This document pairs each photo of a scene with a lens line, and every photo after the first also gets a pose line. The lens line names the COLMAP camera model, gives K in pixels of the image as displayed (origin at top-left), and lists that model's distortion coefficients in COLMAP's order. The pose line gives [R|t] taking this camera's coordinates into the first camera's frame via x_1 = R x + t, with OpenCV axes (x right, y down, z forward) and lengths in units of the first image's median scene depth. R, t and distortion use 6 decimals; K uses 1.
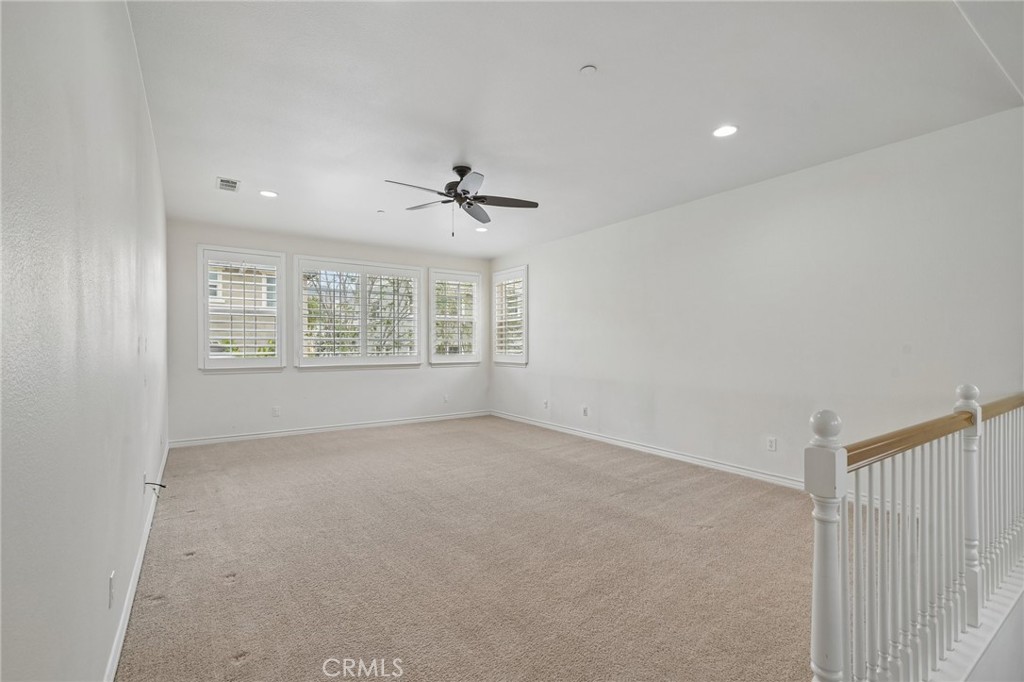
lens RADIAL K [[466.2, 0, 511.1], [0, 466.2, 341.3], [0, 0, 1]] dist [0.008349, 0.000528]
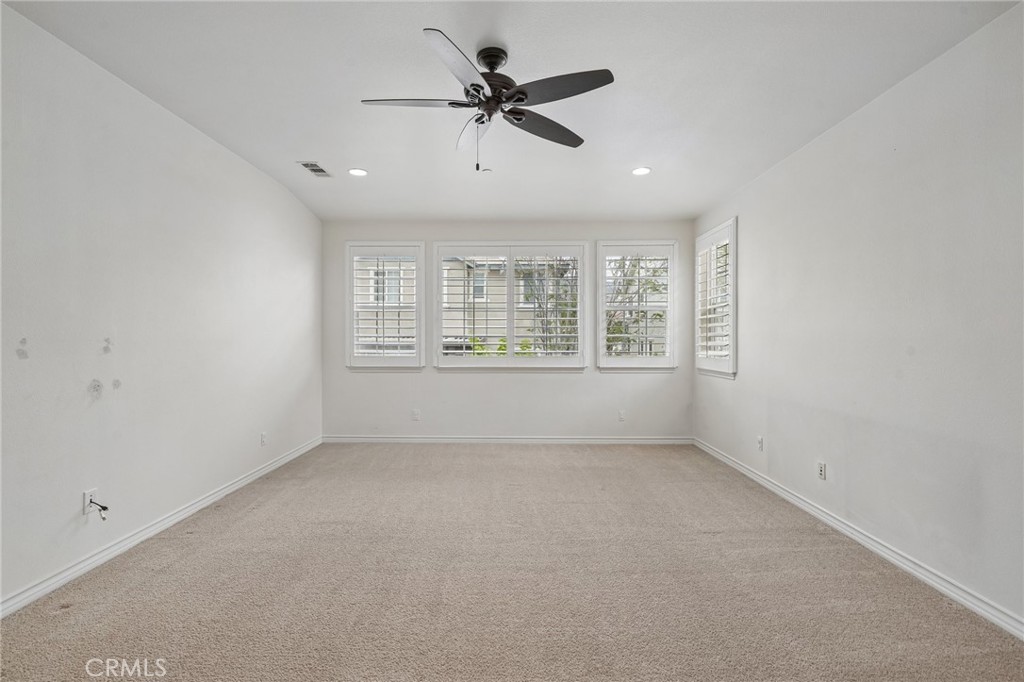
lens RADIAL K [[466.2, 0, 510.5], [0, 466.2, 340.8], [0, 0, 1]] dist [0.008349, 0.000528]
pose [[0.807975, 0.003613, -0.589206, 0.168245], [0.002886, 0.999945, 0.010089, -0.004268], [0.589210, -0.009852, 0.807920, 0.327211]]
